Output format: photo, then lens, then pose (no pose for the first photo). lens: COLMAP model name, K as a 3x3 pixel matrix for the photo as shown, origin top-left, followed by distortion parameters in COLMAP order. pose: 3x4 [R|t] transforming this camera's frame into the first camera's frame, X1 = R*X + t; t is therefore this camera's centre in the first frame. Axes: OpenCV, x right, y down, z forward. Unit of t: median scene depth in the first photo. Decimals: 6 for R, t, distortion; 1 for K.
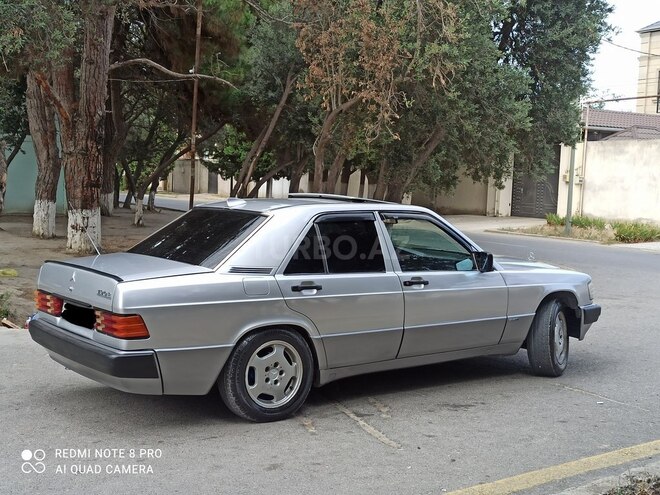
lens RADIAL K [[1020.5, 0, 330.0], [0, 1020.5, 247.5], [0, 0, 1]] dist [0.072432, -0.098202]
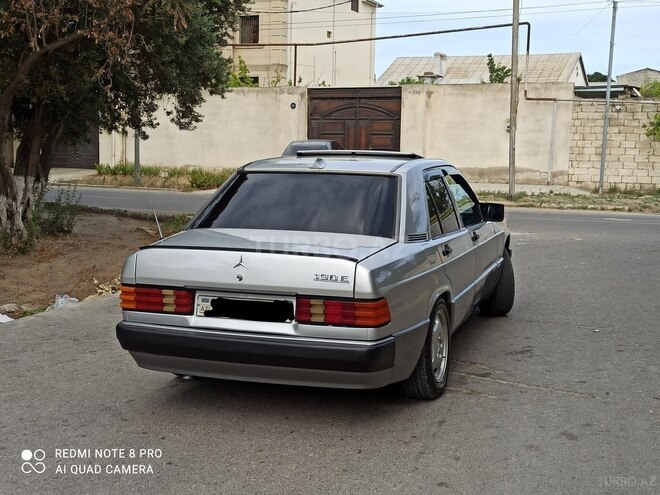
lens RADIAL K [[1020.5, 0, 330.0], [0, 1020.5, 247.5], [0, 0, 1]] dist [0.072432, -0.098202]
pose [[0.788701, -0.085040, 0.608867, -0.691021], [0.052545, 0.996087, 0.071058, -0.036764], [-0.612528, -0.024050, 0.790083, 0.324092]]
